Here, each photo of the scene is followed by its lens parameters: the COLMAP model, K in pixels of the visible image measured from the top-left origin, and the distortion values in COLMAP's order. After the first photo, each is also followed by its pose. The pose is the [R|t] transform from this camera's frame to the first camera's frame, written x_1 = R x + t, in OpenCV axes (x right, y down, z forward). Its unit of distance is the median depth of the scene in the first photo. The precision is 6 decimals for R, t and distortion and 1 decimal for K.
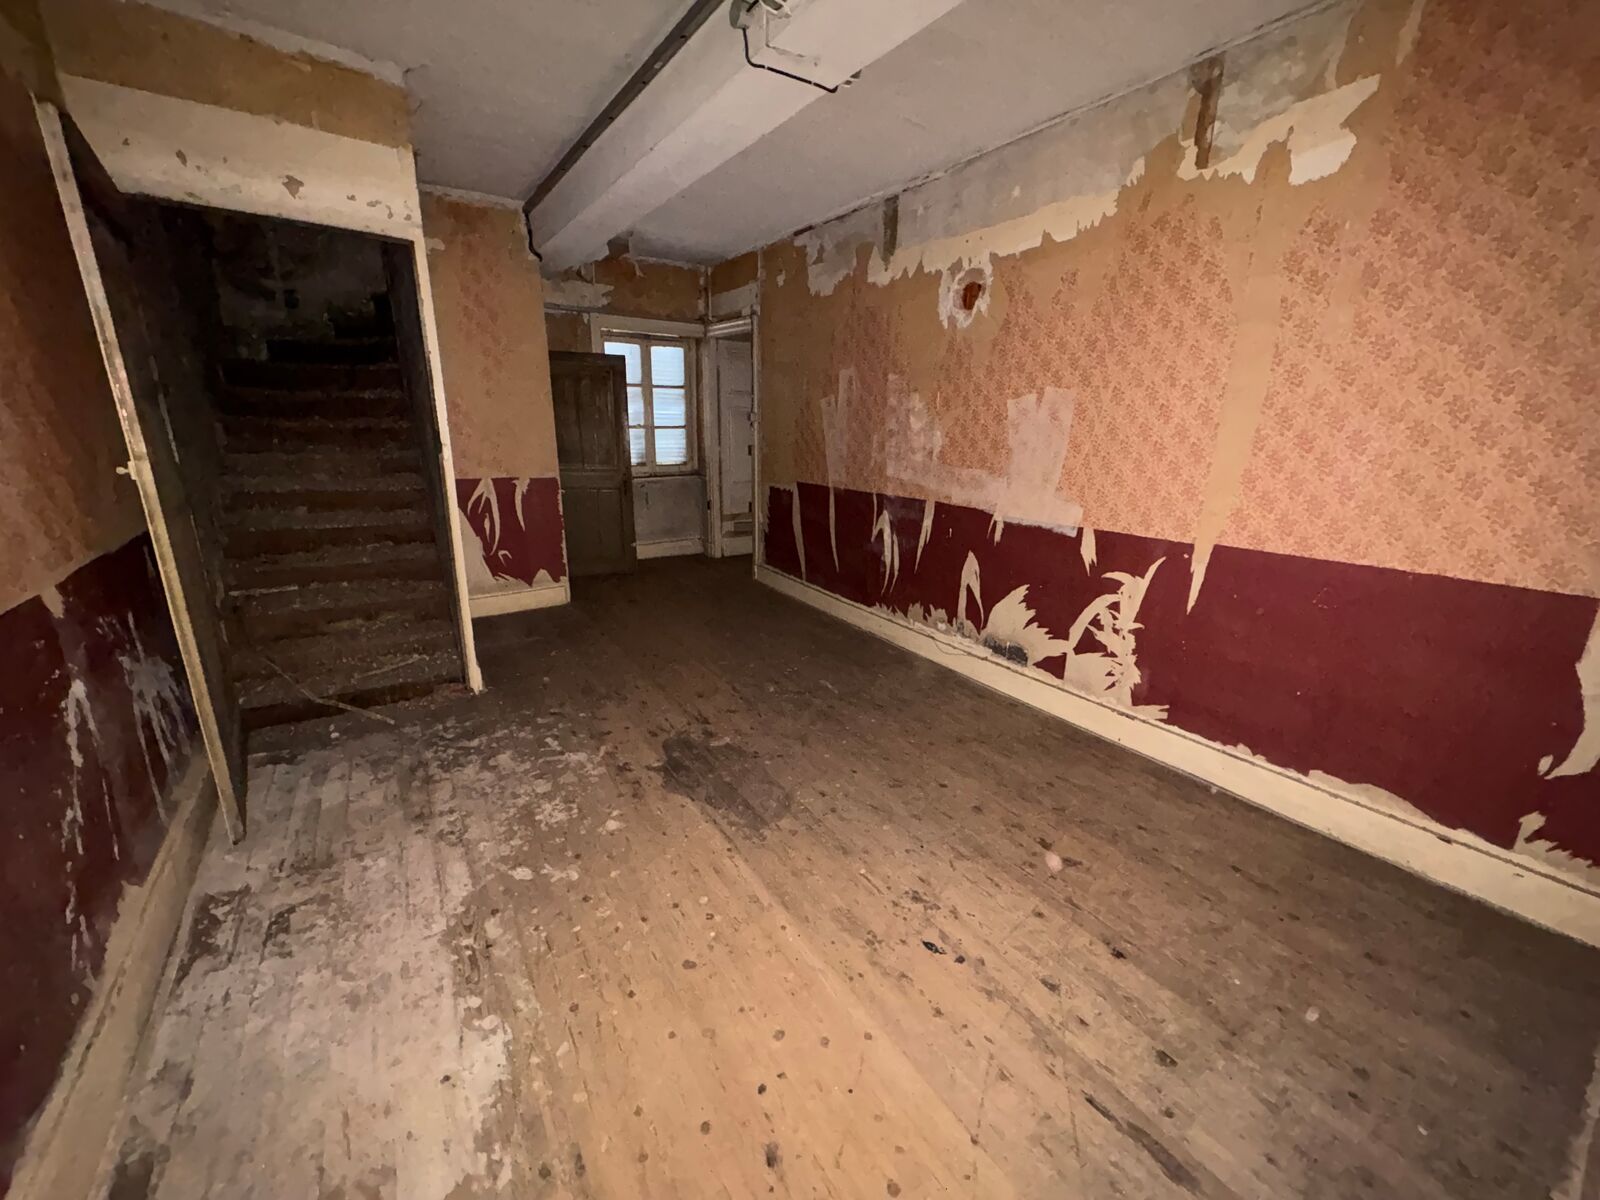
lens RADIAL K [[627.6, 0, 801.0], [0, 627.6, 601.2], [0, 0, 1]] dist [-0.001066, -0.000548]
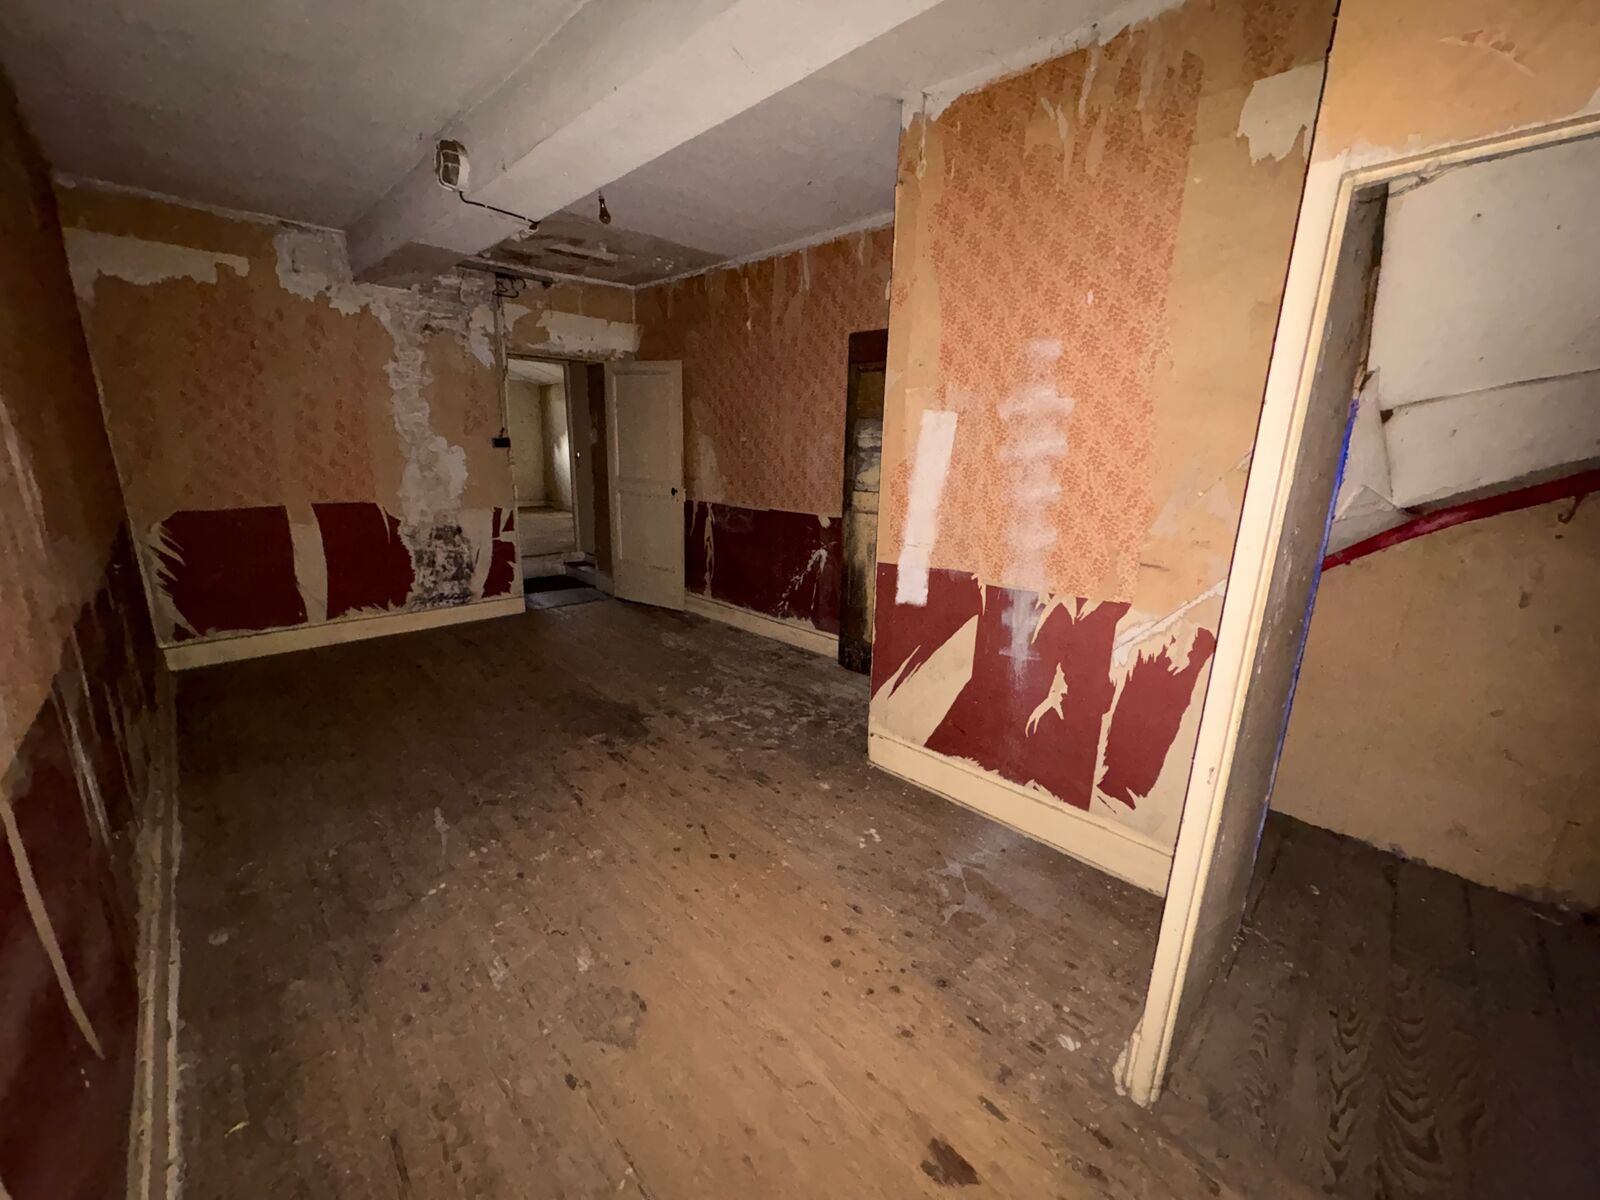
lens RADIAL K [[627.6, 0, 803.4], [0, 627.6, 596.3], [0, 0, 1]] dist [-0.001066, -0.000548]
pose [[-0.979268, 0.002922, -0.202546, -0.288940], [-0.098434, 0.867042, 0.488415, -0.633787], [0.177043, 0.498227, -0.848779, 2.070570]]
